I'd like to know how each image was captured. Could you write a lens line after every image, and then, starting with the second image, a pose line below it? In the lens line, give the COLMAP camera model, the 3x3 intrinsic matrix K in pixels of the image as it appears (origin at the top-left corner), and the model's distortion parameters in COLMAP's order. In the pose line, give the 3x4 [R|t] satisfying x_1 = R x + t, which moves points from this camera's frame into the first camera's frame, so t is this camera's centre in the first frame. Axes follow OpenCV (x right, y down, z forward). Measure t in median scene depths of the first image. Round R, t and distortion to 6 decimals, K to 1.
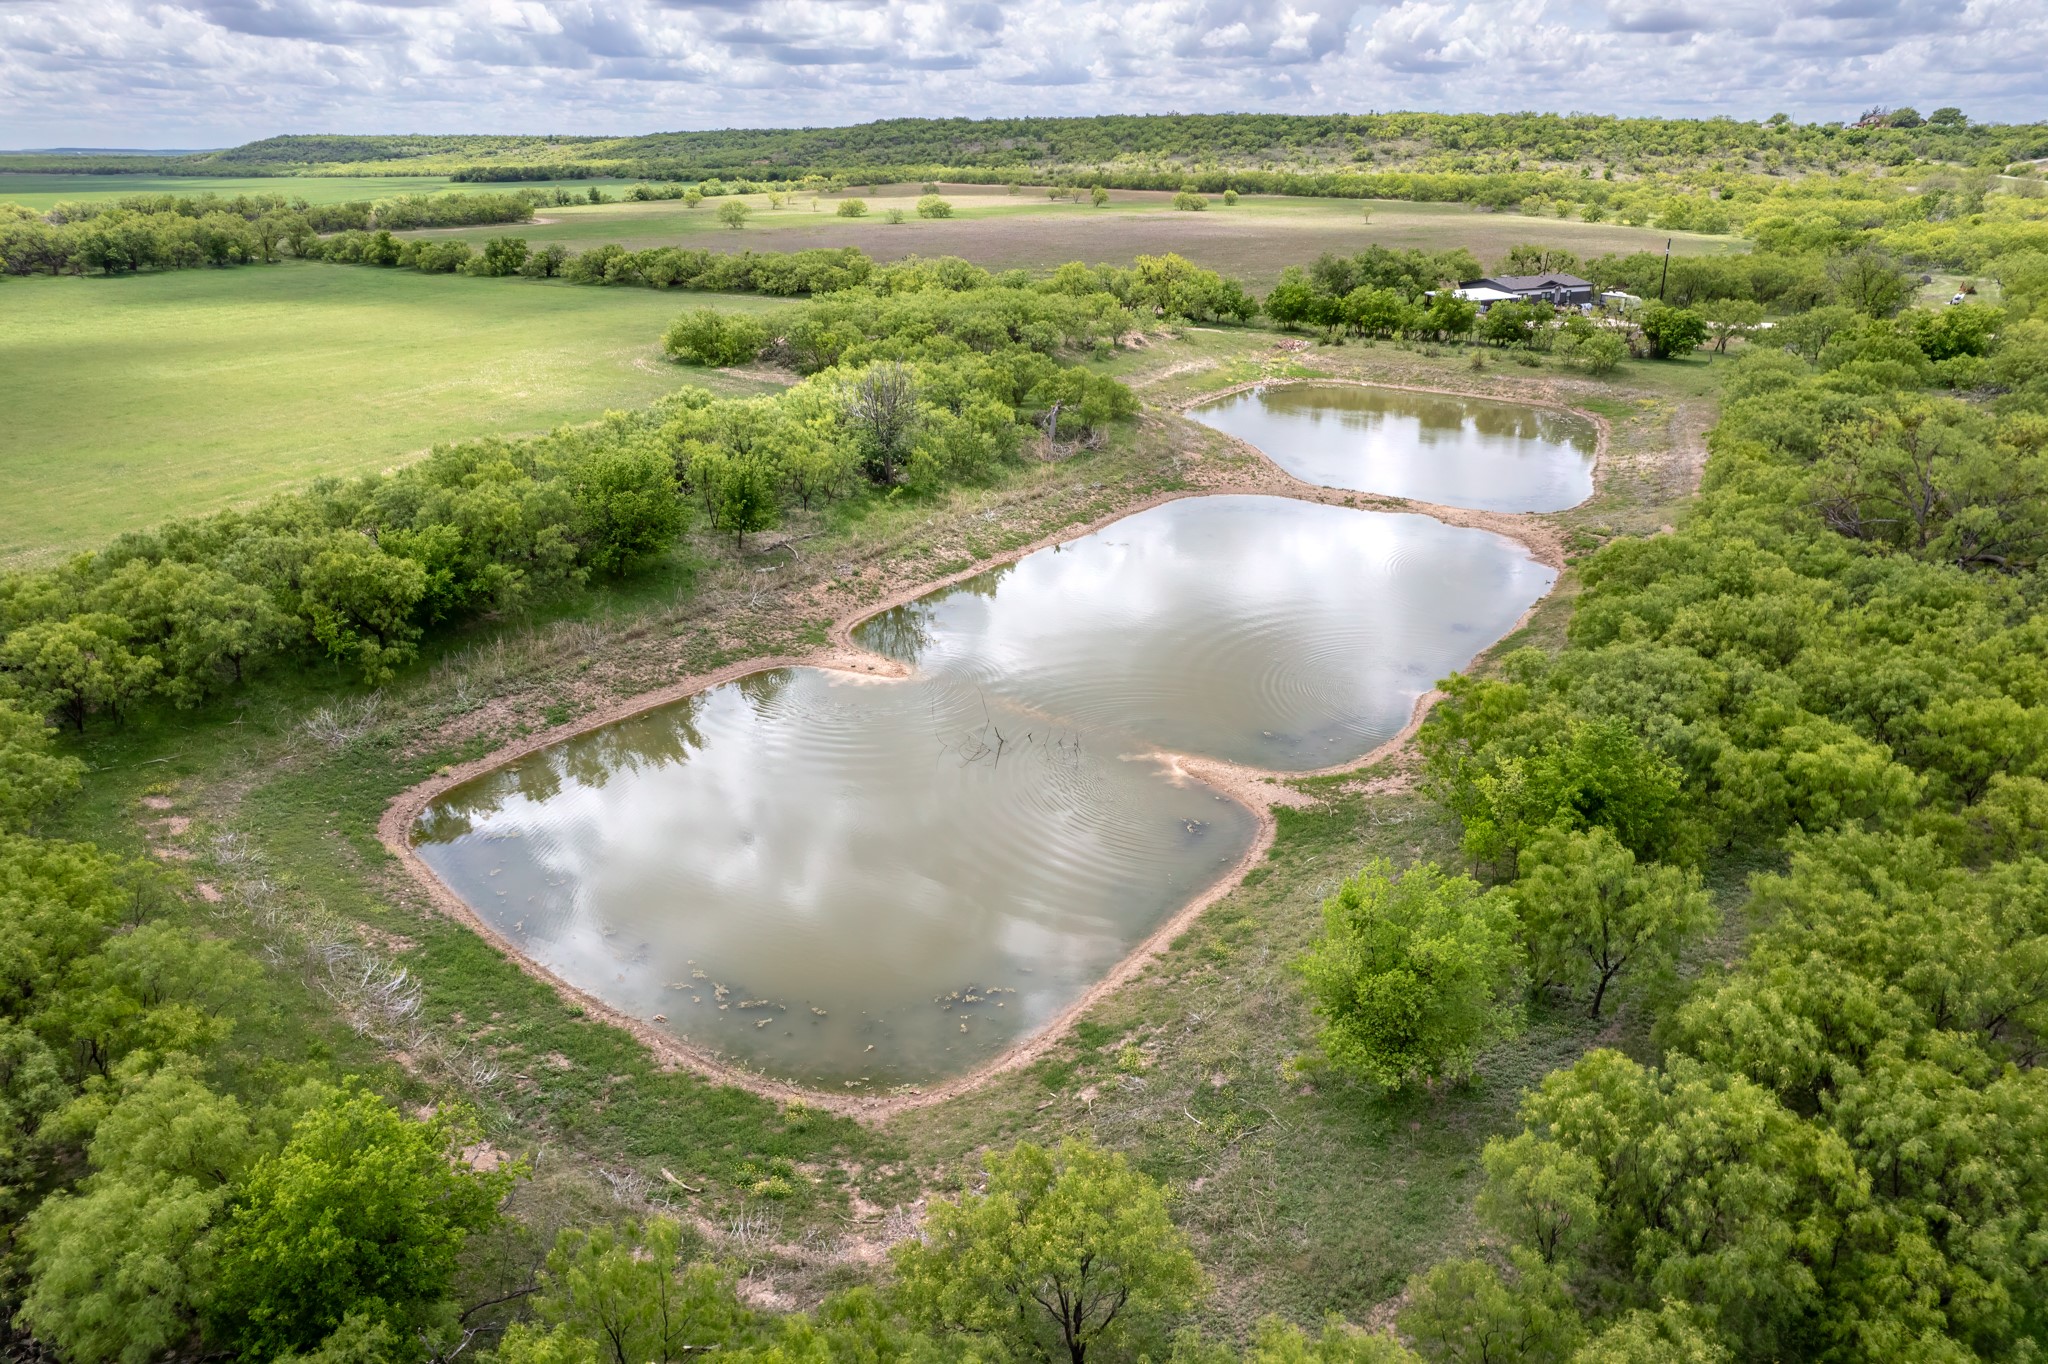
lens RADIAL K [[1310.9, 0, 1034.8], [0, 1310.9, 694.3], [0, 0, 1]] dist [-0.074599, 0.065616]
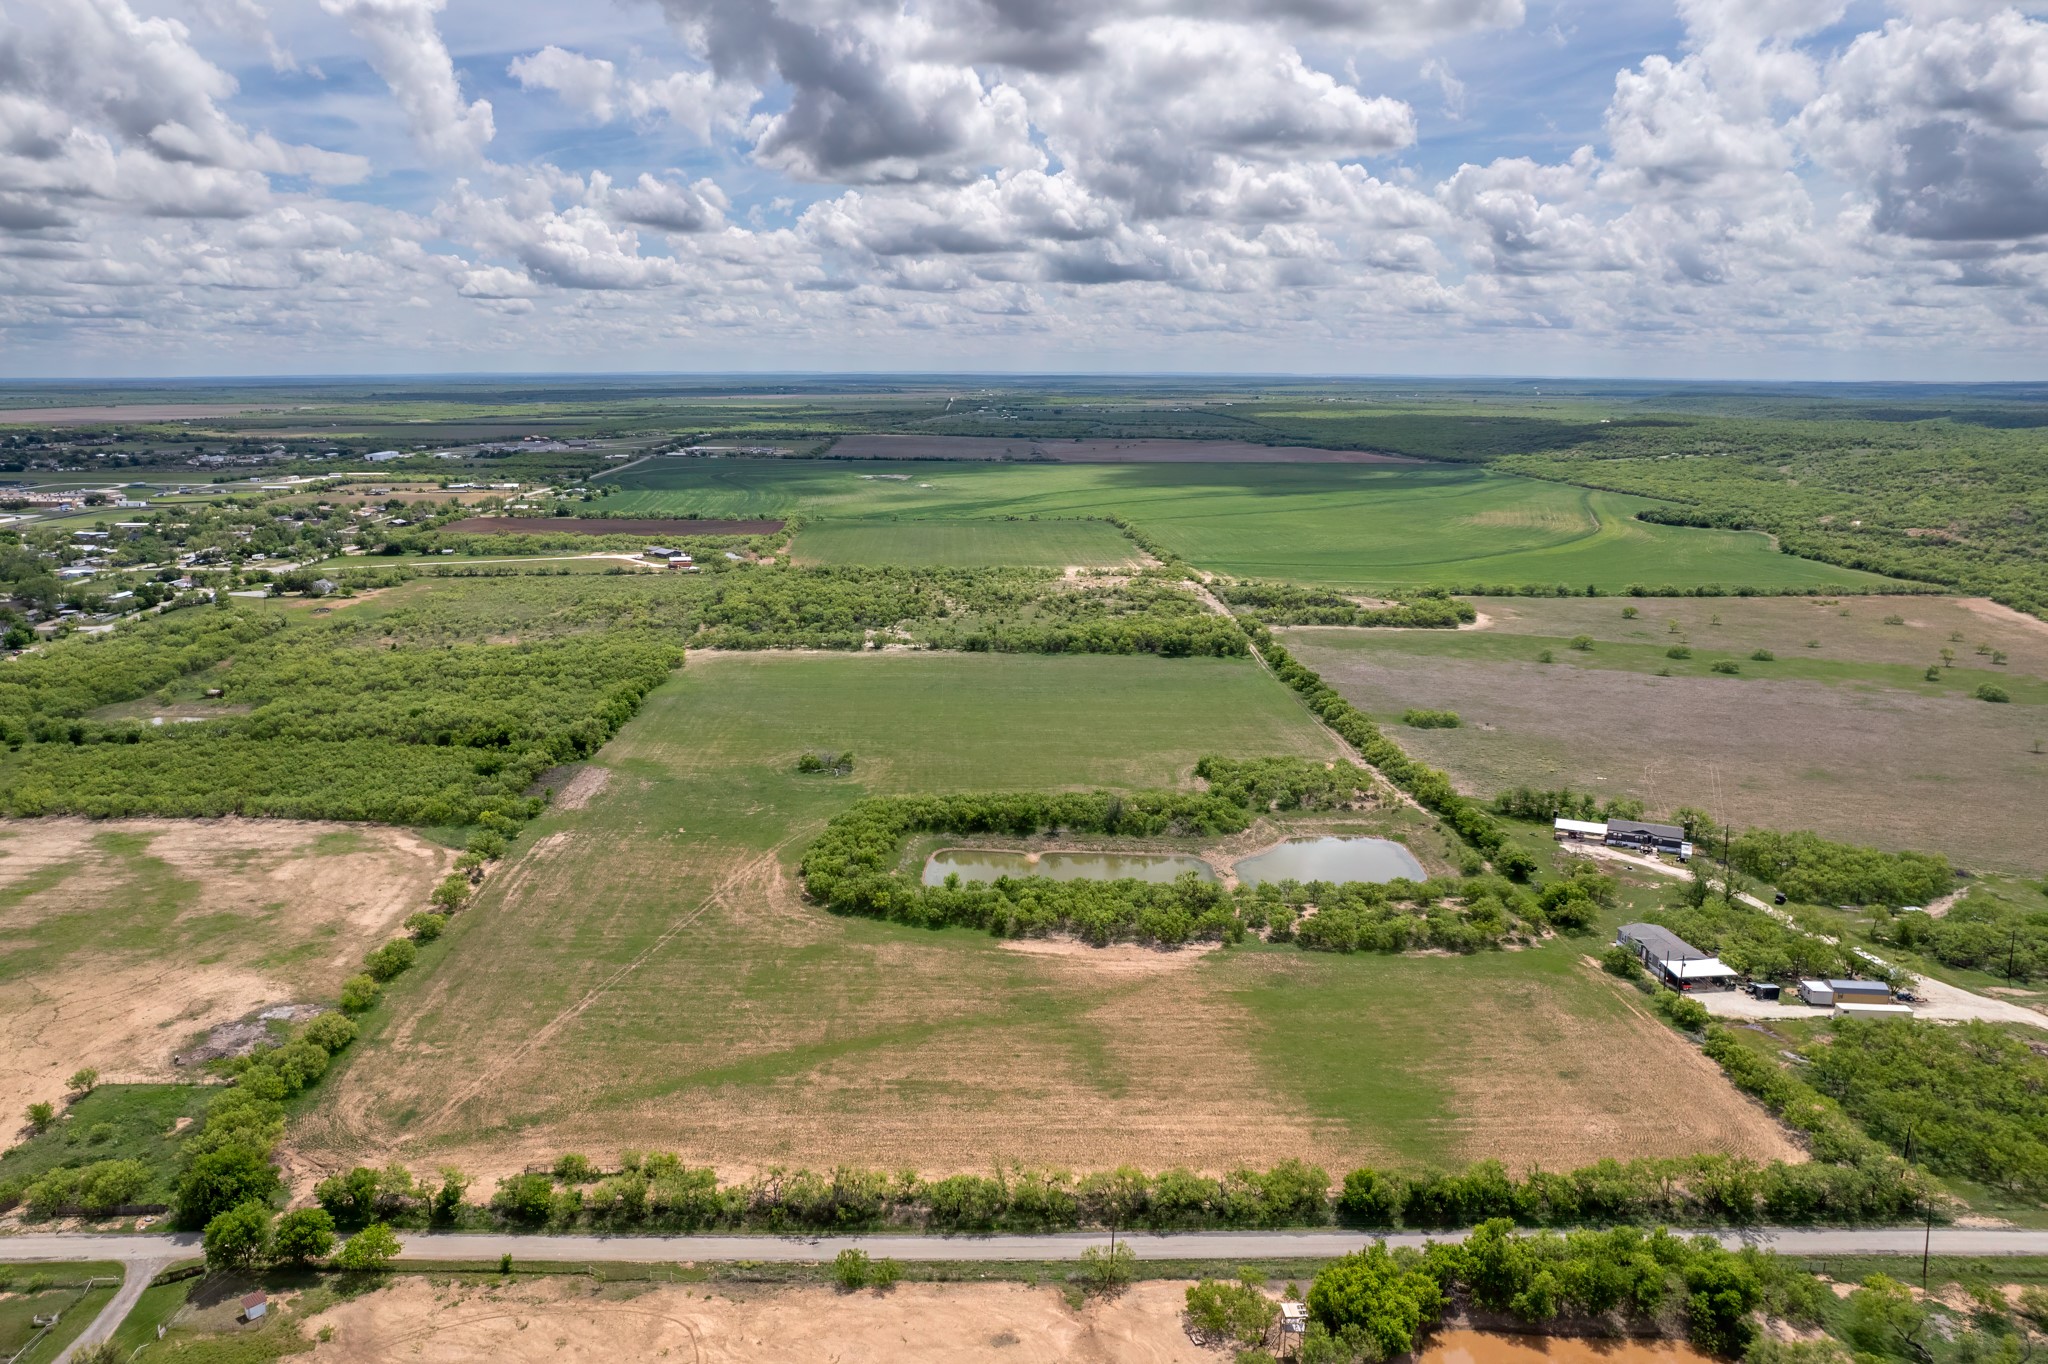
lens RADIAL K [[1420.6, 0, 941.4], [0, 1420.6, 678.2], [0, 0, 1]] dist [-0.091568, 0.084058]
pose [[0.538851, 0.181891, -0.822530, 2.497133], [-0.333157, 0.942821, -0.009764, -0.311796], [0.773722, 0.279293, 0.568638, -1.569248]]
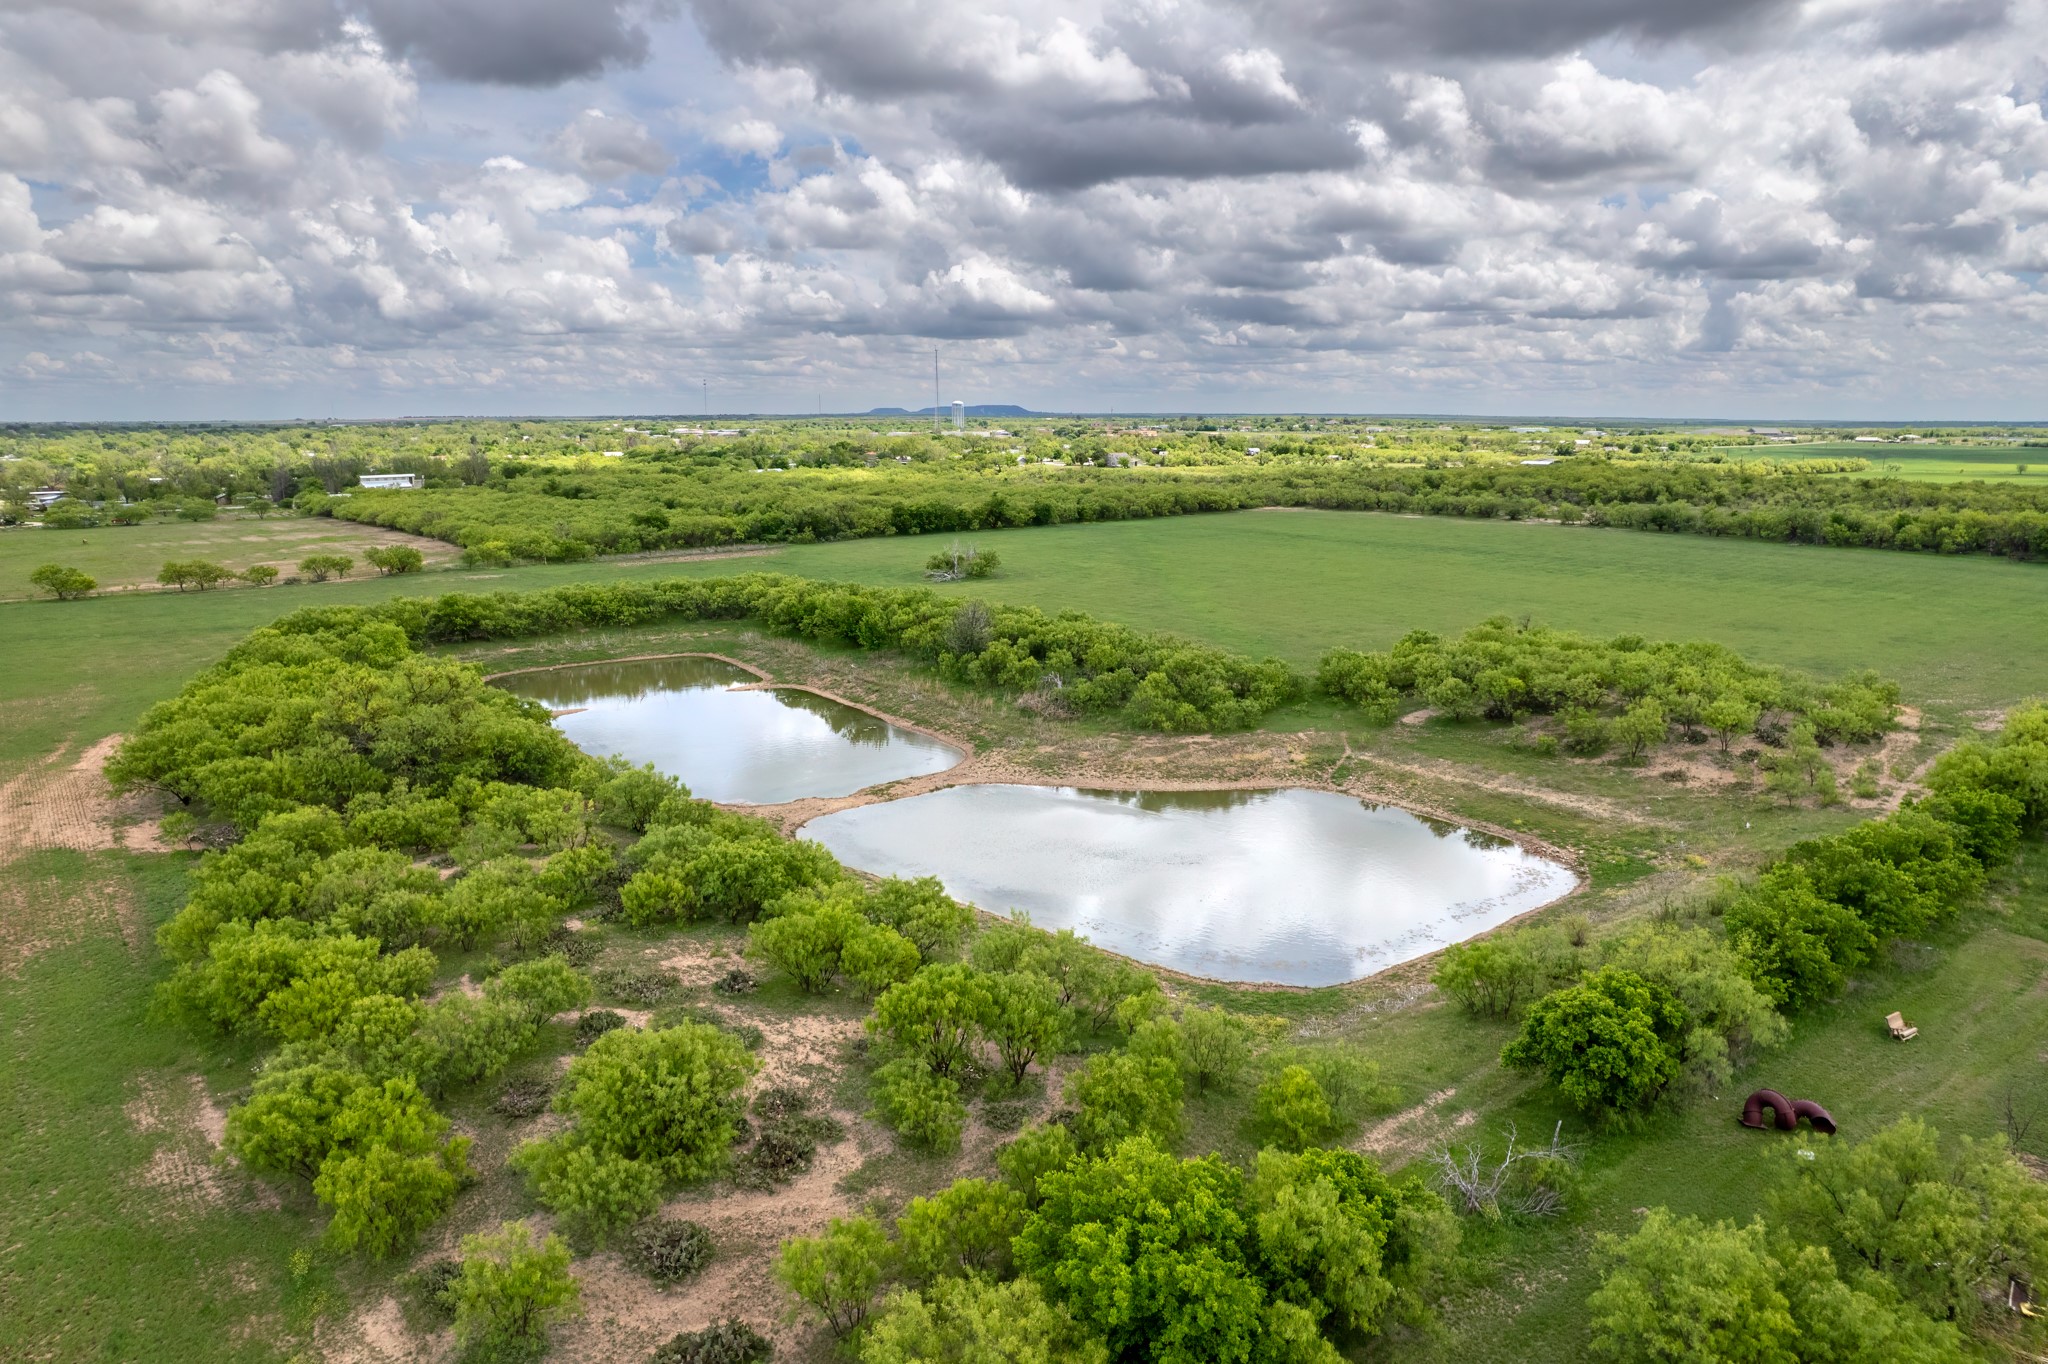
lens RADIAL K [[1310.9, 0, 1034.8], [0, 1310.9, 694.3], [0, 0, 1]] dist [-0.074599, 0.065616]
pose [[-0.289859, 0.203701, -0.935140, 1.180934], [-0.373540, 0.875516, 0.306497, -0.571293], [0.881164, 0.438153, -0.177686, 1.186472]]
